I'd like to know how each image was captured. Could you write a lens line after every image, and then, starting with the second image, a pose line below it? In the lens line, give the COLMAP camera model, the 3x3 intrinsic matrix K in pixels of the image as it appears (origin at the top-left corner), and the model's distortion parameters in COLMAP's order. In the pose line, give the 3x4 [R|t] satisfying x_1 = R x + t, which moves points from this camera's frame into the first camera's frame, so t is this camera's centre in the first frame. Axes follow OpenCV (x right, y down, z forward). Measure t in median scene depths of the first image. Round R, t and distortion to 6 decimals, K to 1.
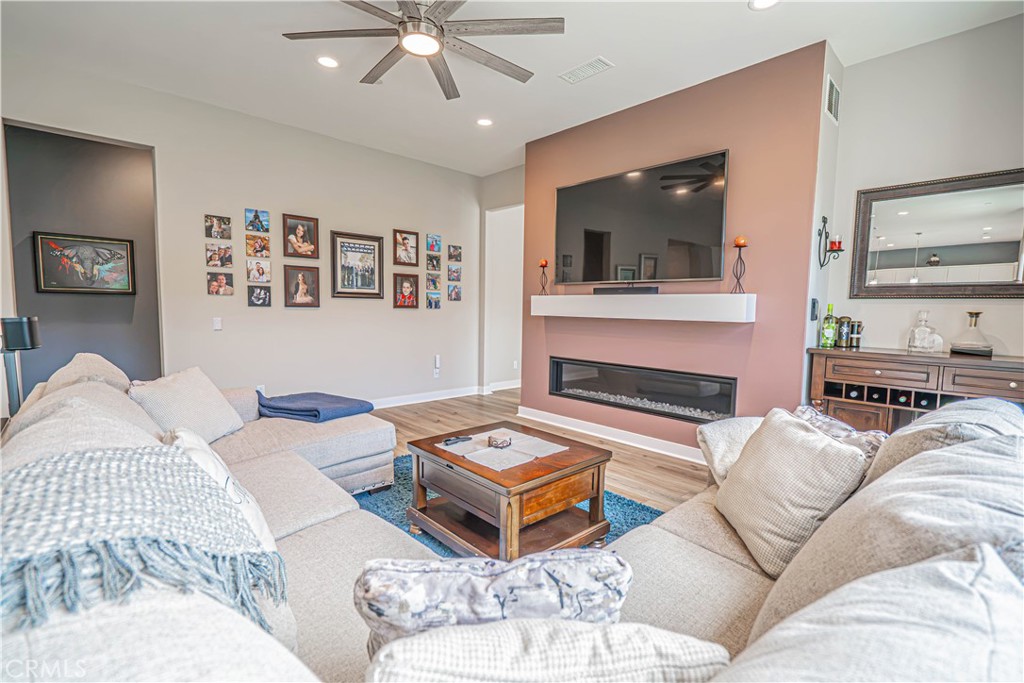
lens RADIAL K [[465.3, 0, 513.5], [0, 465.3, 339.7], [0, 0, 1]] dist [-0.000994, -0.001213]
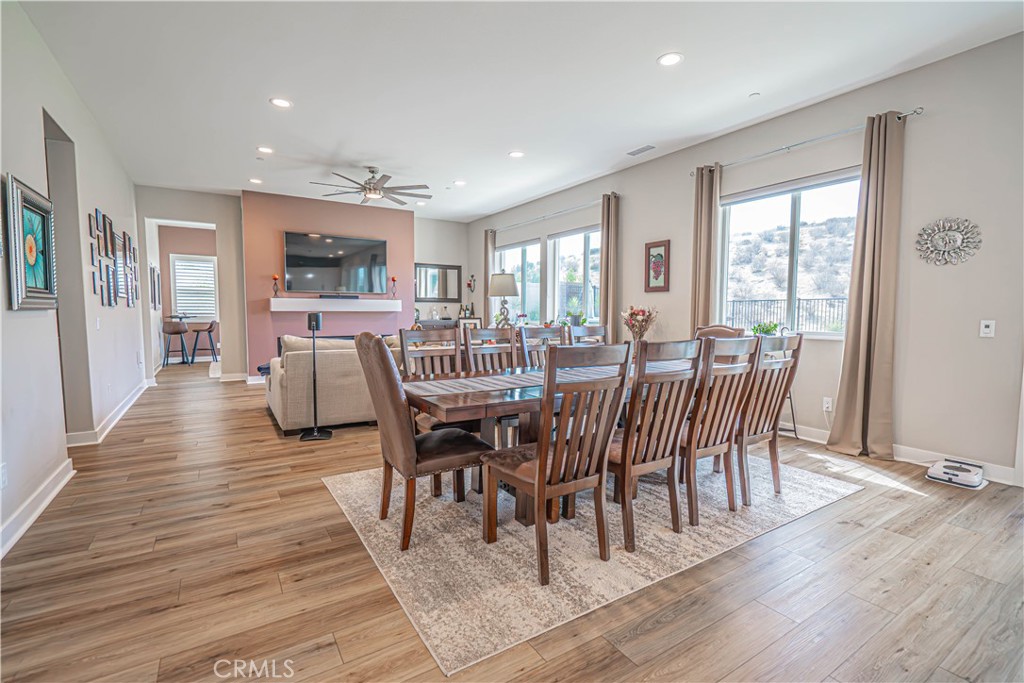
lens RADIAL K [[465.3, 0, 519.4], [0, 465.3, 343.4], [0, 0, 1]] dist [-0.000994, -0.001213]
pose [[0.174811, -0.082925, 0.981104, -1.411274], [0.069262, 0.995014, 0.071759, -0.000587], [-0.982163, 0.055409, 0.179683, -0.062759]]
